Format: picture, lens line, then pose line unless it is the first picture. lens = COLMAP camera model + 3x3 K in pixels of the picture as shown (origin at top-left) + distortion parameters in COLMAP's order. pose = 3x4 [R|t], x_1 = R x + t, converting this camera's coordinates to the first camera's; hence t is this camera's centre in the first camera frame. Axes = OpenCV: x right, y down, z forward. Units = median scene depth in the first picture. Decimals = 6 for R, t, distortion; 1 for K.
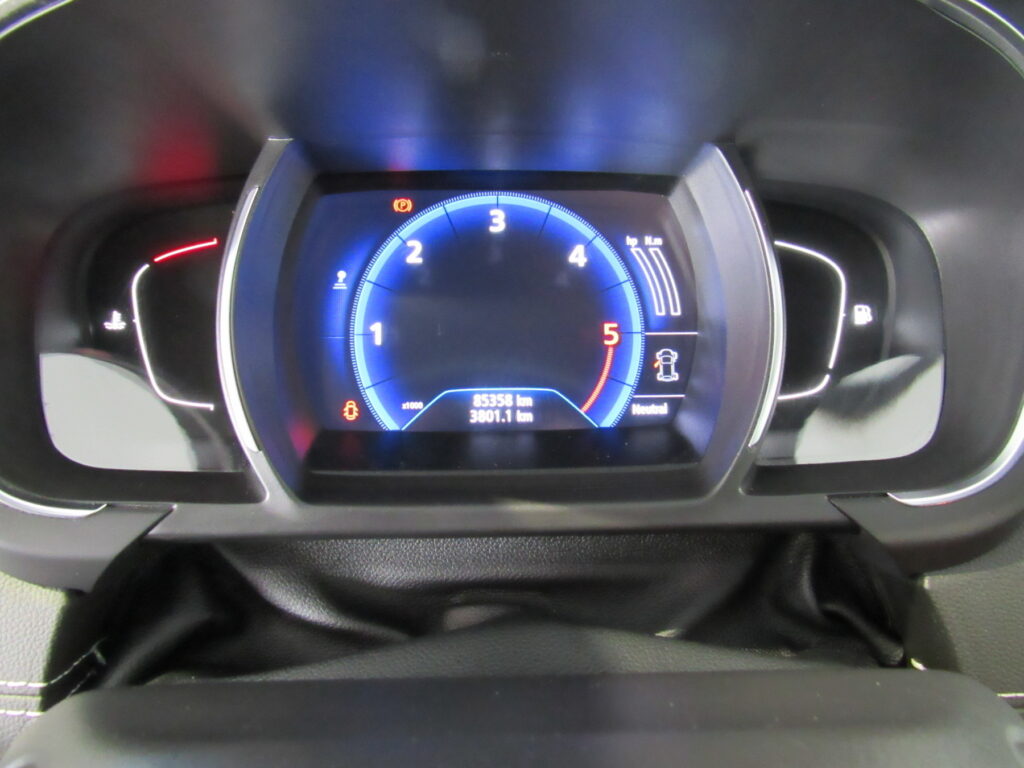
lens RADIAL K [[725.2, 0, 514.2], [0, 725.2, 386.7], [0, 0, 1]] dist [-0.030165, 0.010172]
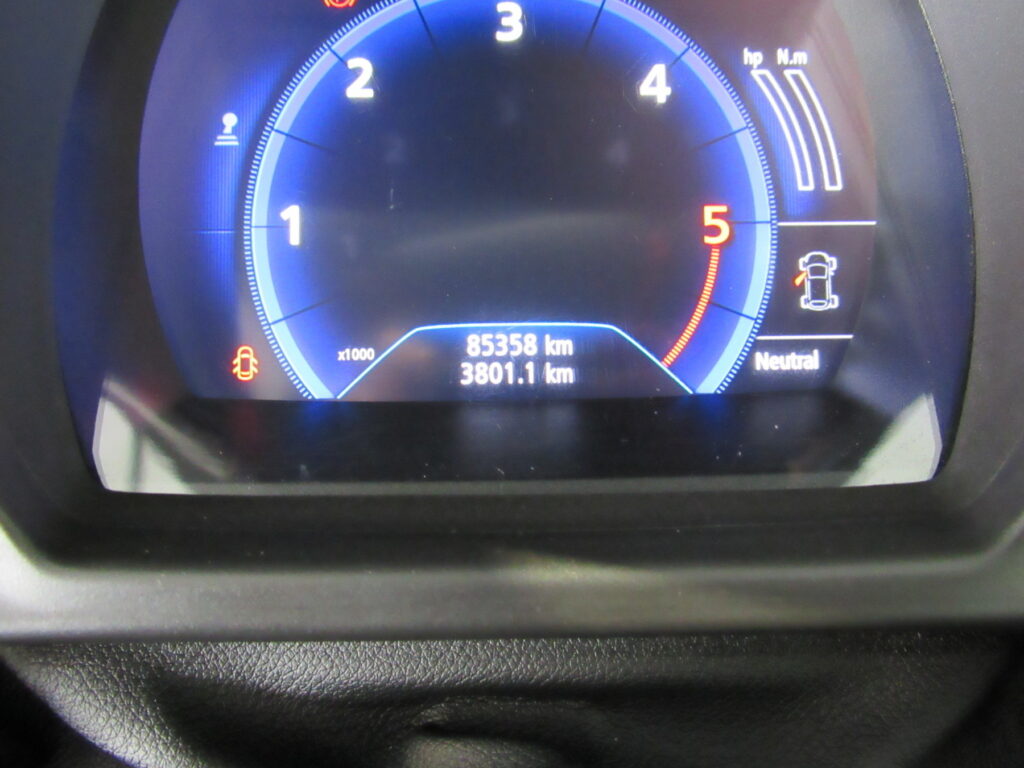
lens RADIAL K [[725.2, 0, 519.6], [0, 725.2, 387.4], [0, 0, 1]] dist [-0.030165, 0.010172]
pose [[0.999668, 0.000034, -0.025750, -0.001440], [0.000992, 0.999206, 0.039839, 0.029039], [0.025731, -0.039851, 0.998874, 0.445890]]
